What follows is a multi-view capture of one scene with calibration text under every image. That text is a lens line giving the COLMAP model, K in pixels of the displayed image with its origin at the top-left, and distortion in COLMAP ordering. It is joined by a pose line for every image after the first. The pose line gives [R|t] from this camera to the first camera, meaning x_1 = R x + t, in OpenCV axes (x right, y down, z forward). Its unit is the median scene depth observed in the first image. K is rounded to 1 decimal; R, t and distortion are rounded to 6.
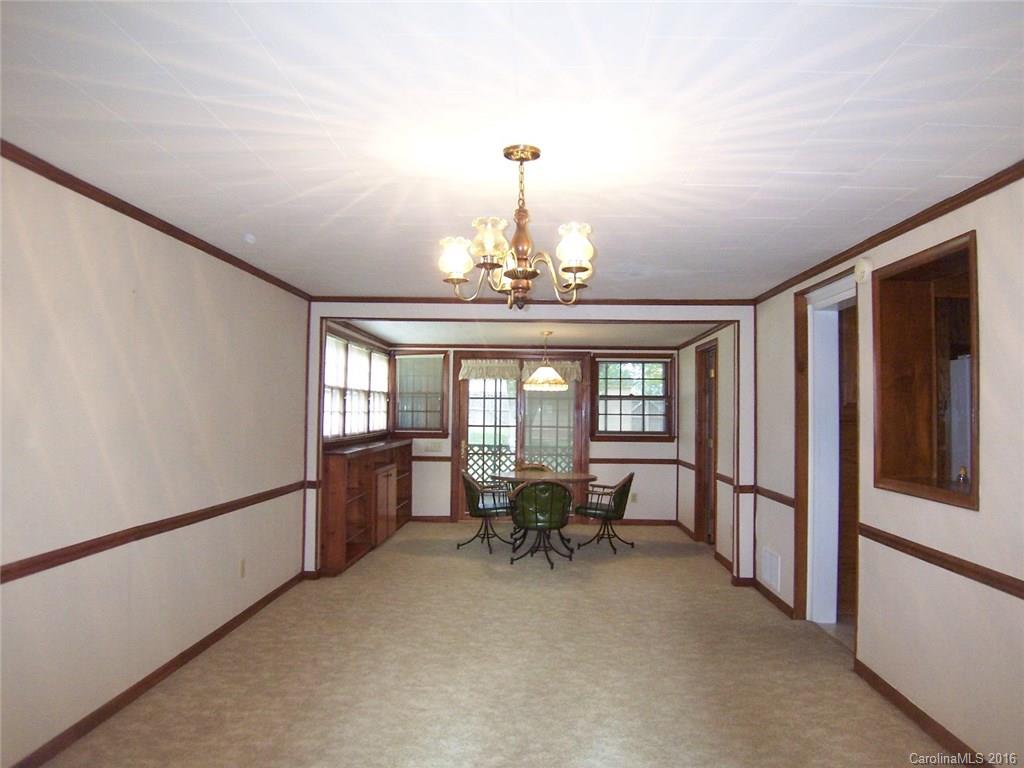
lens RADIAL K [[711.7, 0, 517.5], [0, 711.7, 384.8], [0, 0, 1]] dist [-0.091296, 0.004005]
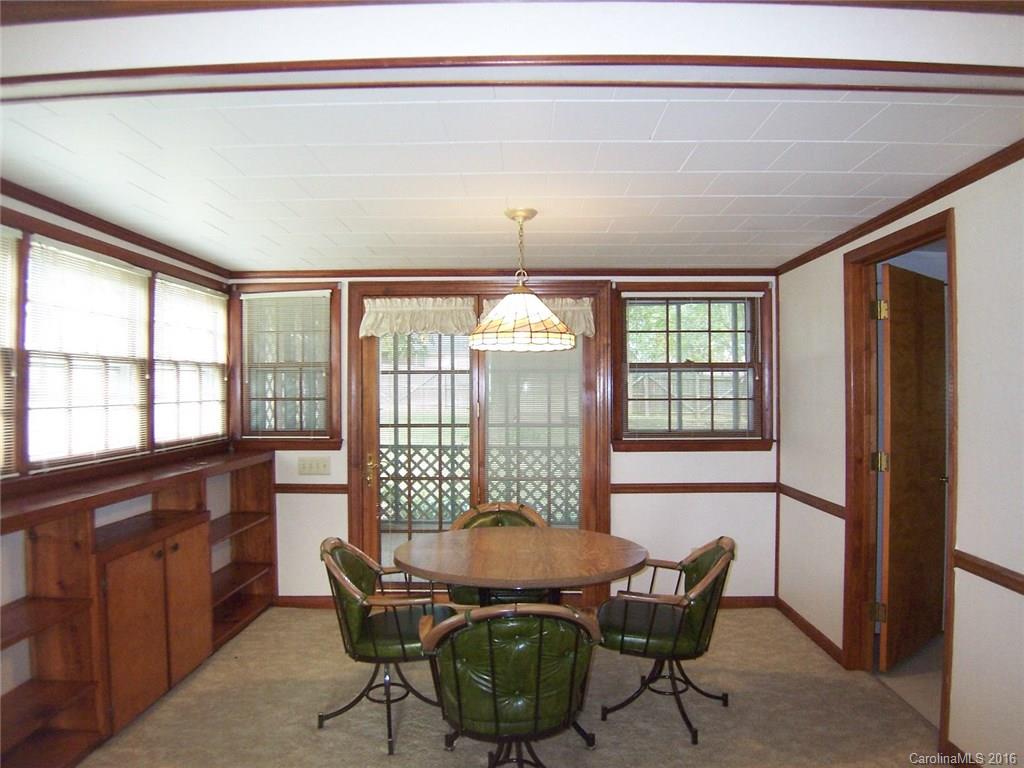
lens RADIAL K [[711.7, 0, 517.5], [0, 711.7, 384.8], [0, 0, 1]] dist [-0.091296, 0.004005]
pose [[0.999768, -0.014828, 0.015650, 0.024908], [0.014357, 0.999453, 0.029786, 0.013824], [-0.016083, -0.029554, 0.999434, 0.478678]]
